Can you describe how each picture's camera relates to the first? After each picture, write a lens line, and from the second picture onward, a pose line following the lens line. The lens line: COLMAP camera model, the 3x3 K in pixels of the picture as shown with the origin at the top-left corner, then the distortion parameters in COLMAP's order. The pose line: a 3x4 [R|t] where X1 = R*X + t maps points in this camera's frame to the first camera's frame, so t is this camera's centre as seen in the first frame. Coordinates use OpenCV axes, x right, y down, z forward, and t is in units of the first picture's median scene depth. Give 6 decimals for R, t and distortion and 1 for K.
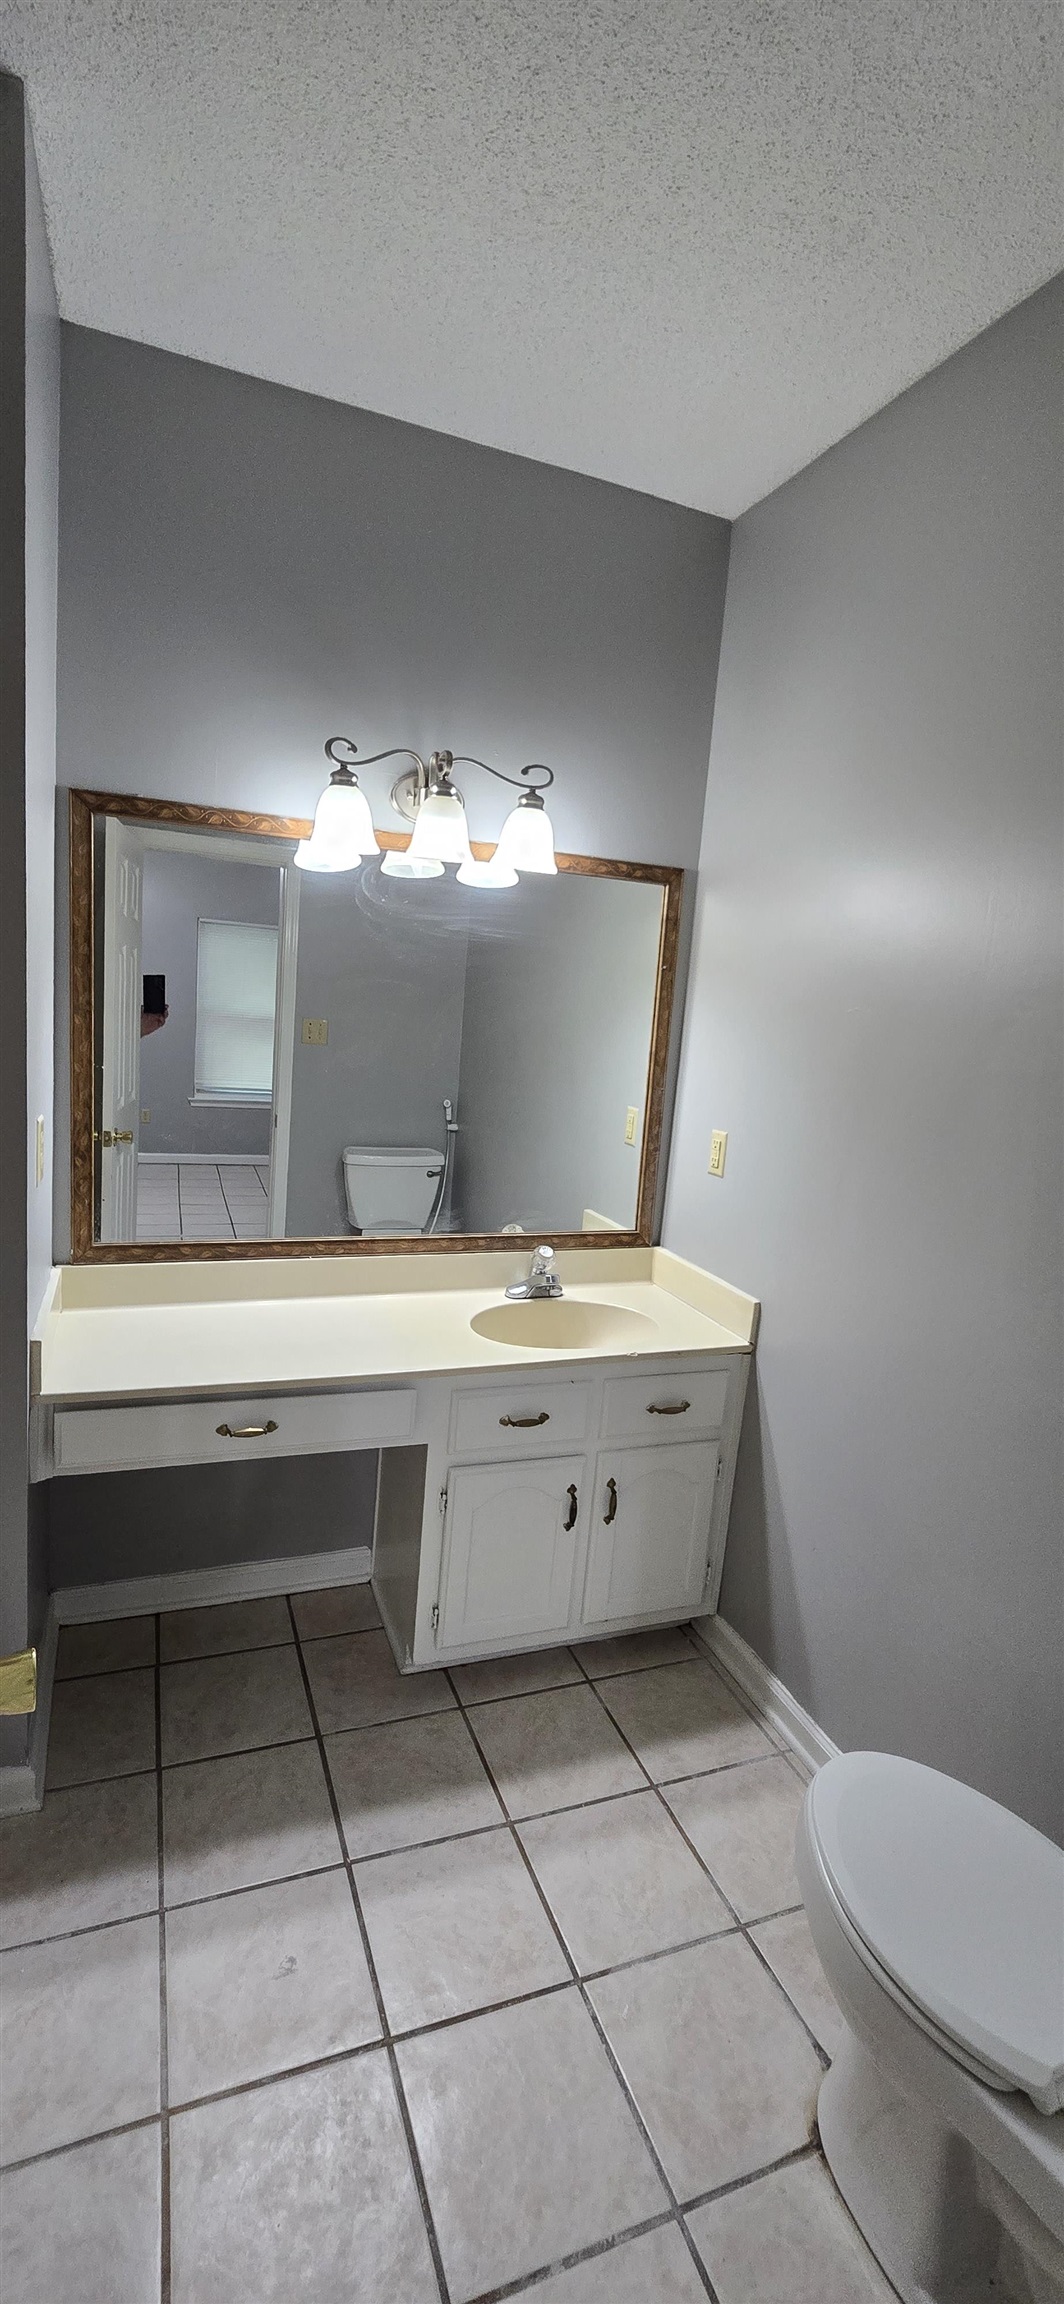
lens RADIAL K [[946.5, 0, 528.7], [0, 946.5, 1143.8], [0, 0, 1]] dist [0.001162, -0.000041]
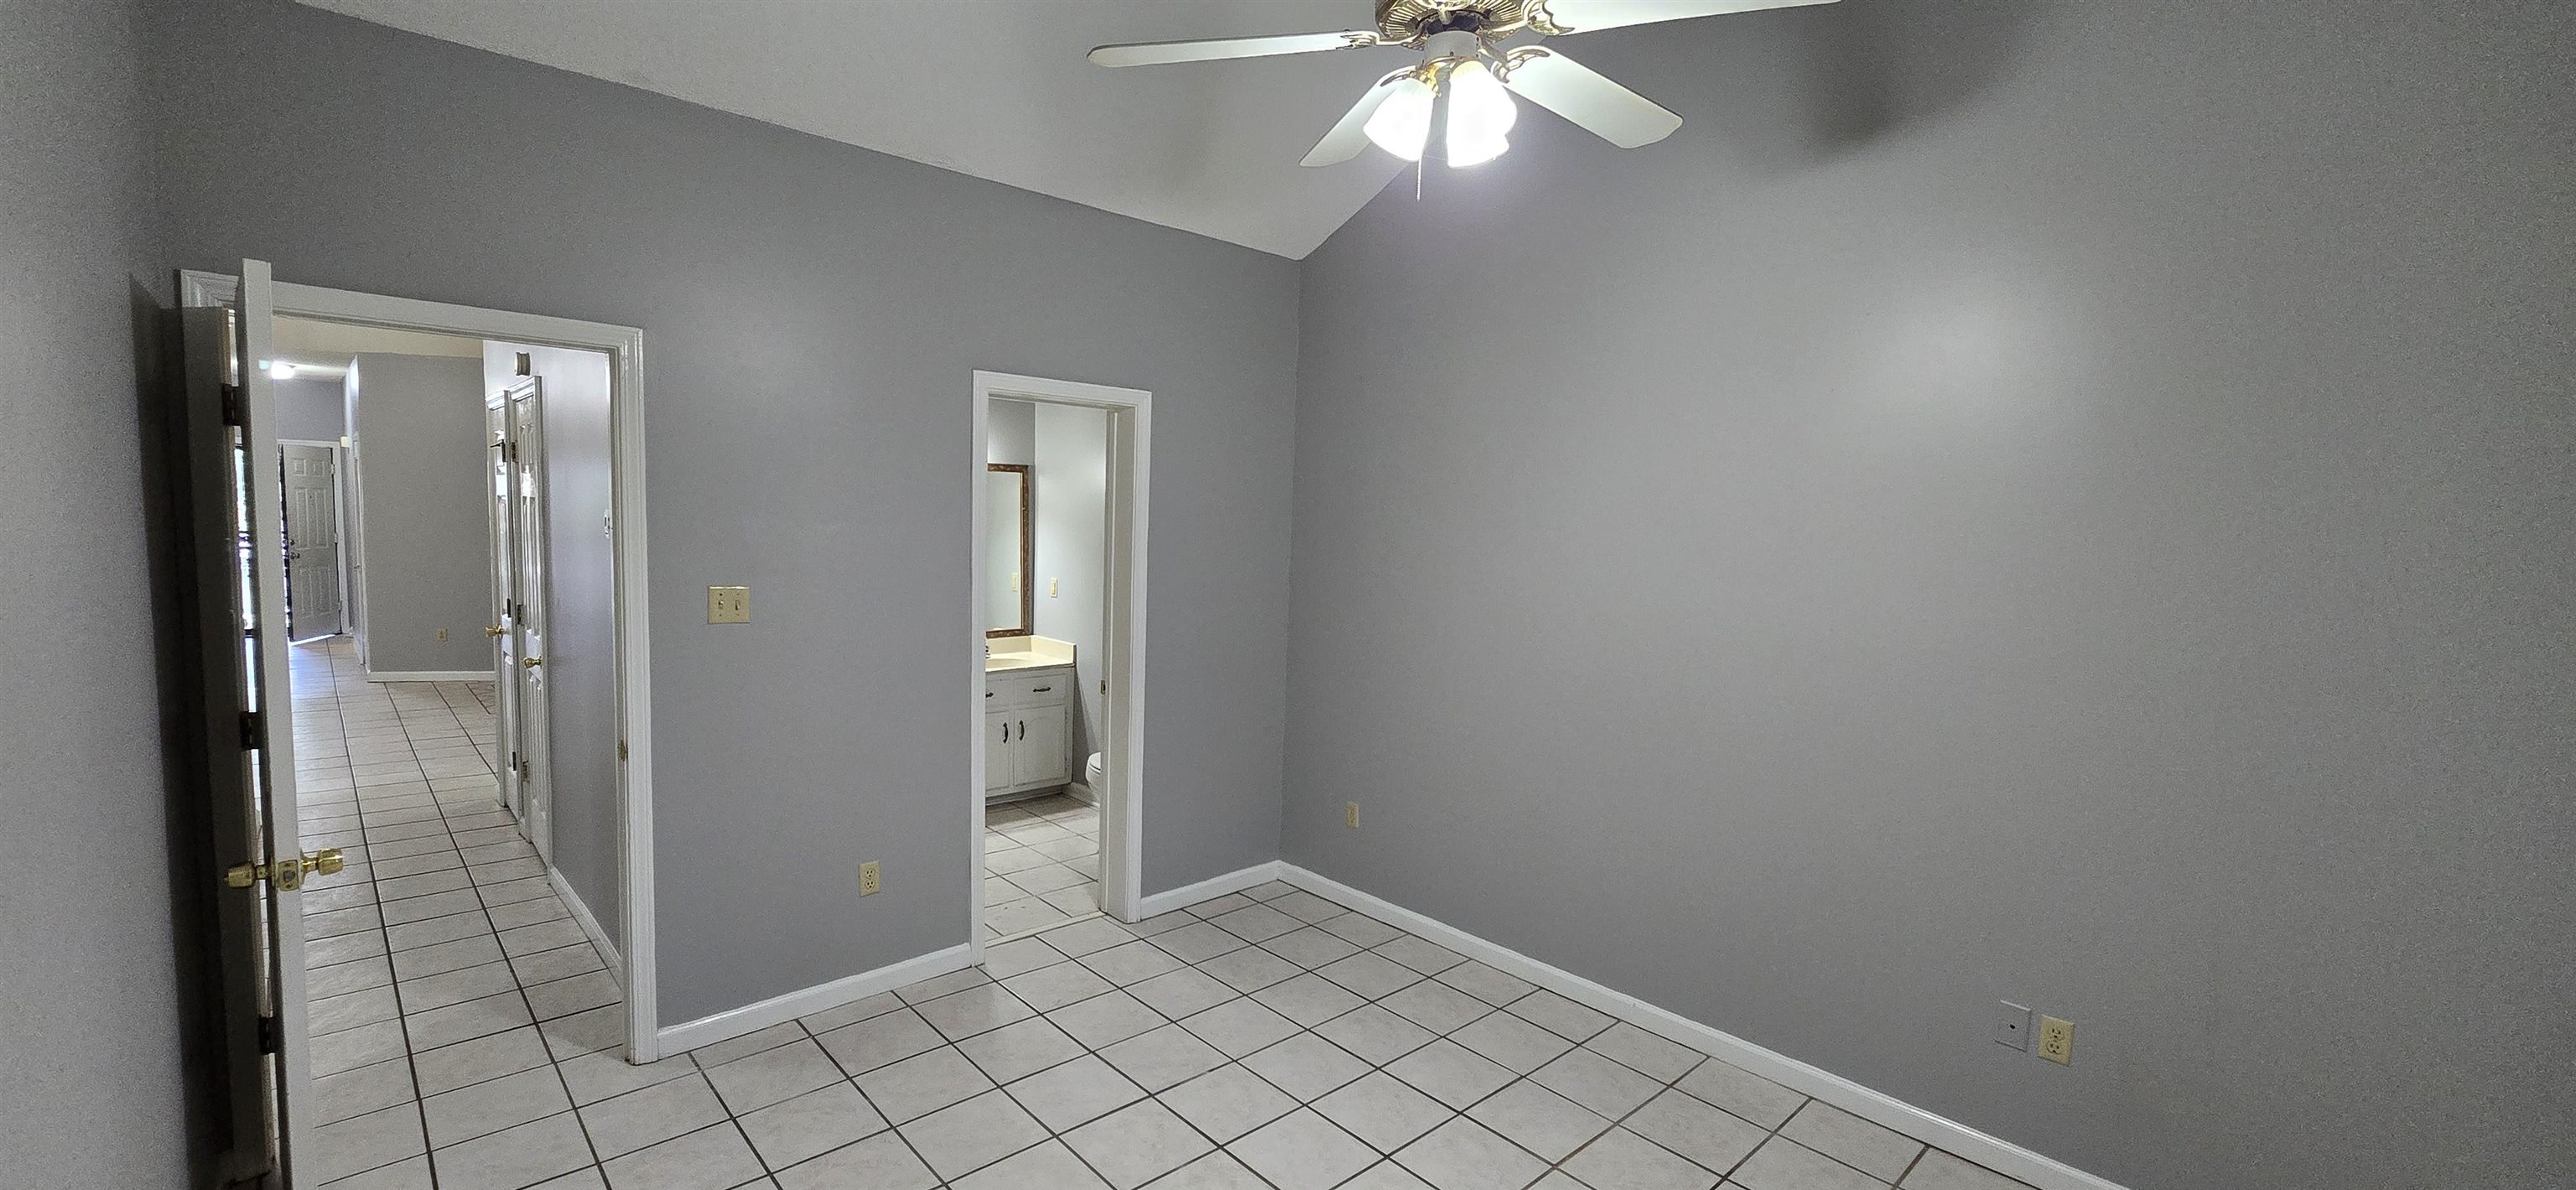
lens RADIAL K [[1058.3, 0, 1278.1], [0, 1058.3, 598.1], [0, 0, 1]] dist [0.001162, -0.000041]
pose [[0.931668, -0.085209, 0.353178, -0.213916], [0.098886, 0.994881, -0.020831, 0.147864], [-0.349595, 0.054332, 0.935324, -1.663626]]
